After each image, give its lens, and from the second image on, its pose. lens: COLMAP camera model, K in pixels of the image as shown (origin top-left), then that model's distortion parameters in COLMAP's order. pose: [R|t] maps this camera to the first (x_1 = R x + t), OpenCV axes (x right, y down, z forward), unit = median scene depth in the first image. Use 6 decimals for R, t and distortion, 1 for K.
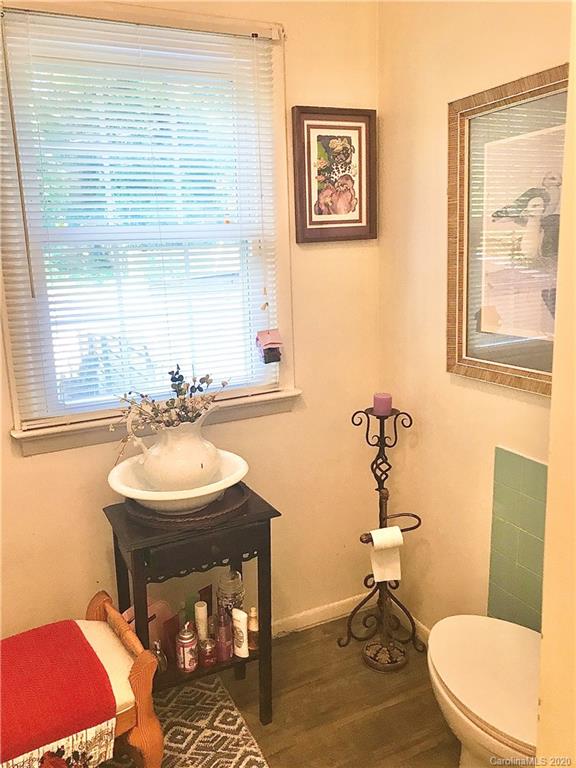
lens RADIAL K [[631.9, 0, 288.0], [0, 631.9, 384.0], [0, 0, 1]] dist [0.003131, -0.012795]
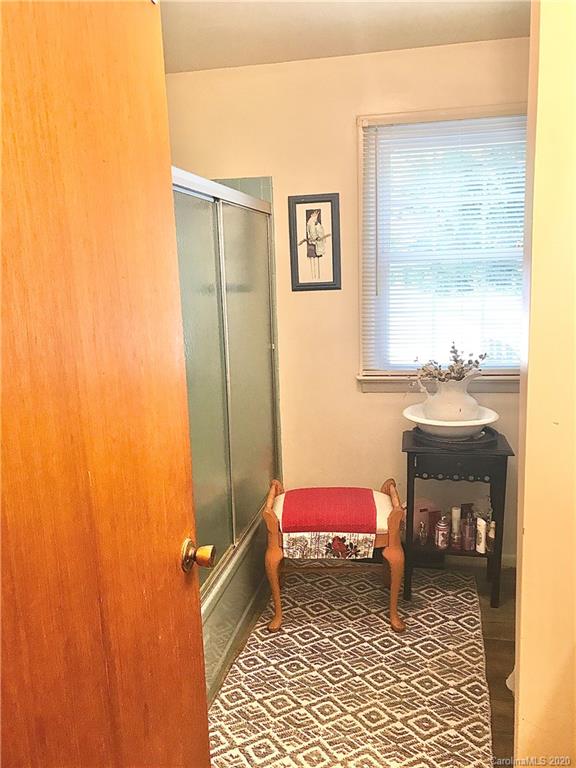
lens RADIAL K [[631.9, 0, 288.0], [0, 631.9, 384.0], [0, 0, 1]] dist [0.003131, -0.012795]
pose [[0.798005, 0.115811, -0.591418, 0.403669], [-0.119191, 0.992306, 0.033487, 0.063478], [0.590746, 0.043770, 0.805669, -0.446170]]
